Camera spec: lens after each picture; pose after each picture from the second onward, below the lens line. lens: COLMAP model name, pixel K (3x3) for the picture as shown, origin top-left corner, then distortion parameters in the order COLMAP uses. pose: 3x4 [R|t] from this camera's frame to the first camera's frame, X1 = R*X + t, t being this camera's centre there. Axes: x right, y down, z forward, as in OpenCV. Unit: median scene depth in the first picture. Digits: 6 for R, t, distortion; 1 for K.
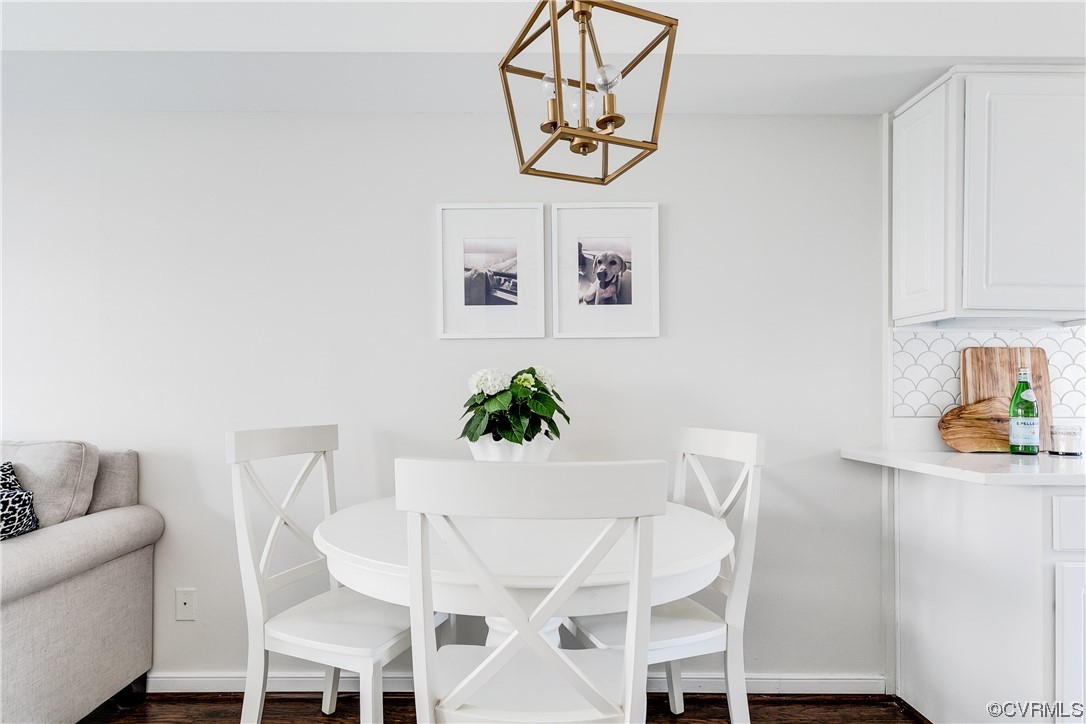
lens RADIAL K [[619.2, 0, 517.1], [0, 619.2, 384.2], [0, 0, 1]] dist [0.004299, 0.000374]
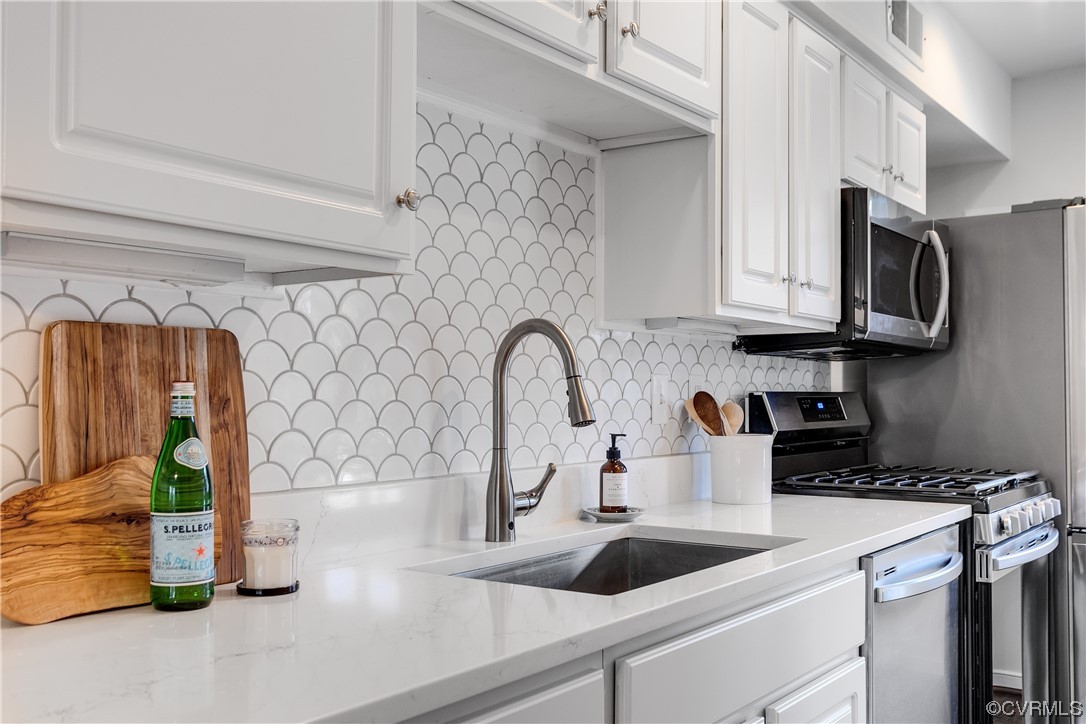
lens RADIAL K [[1066.0, 0, 565.7], [0, 1066.0, 381.7], [0, 0, 1]] dist [0.009599, 0.000000]
pose [[0.581164, 0.007591, 0.813751, 0.393534], [-0.008382, 0.999959, -0.003341, -0.024344], [-0.813743, -0.004879, 0.581204, 0.401543]]
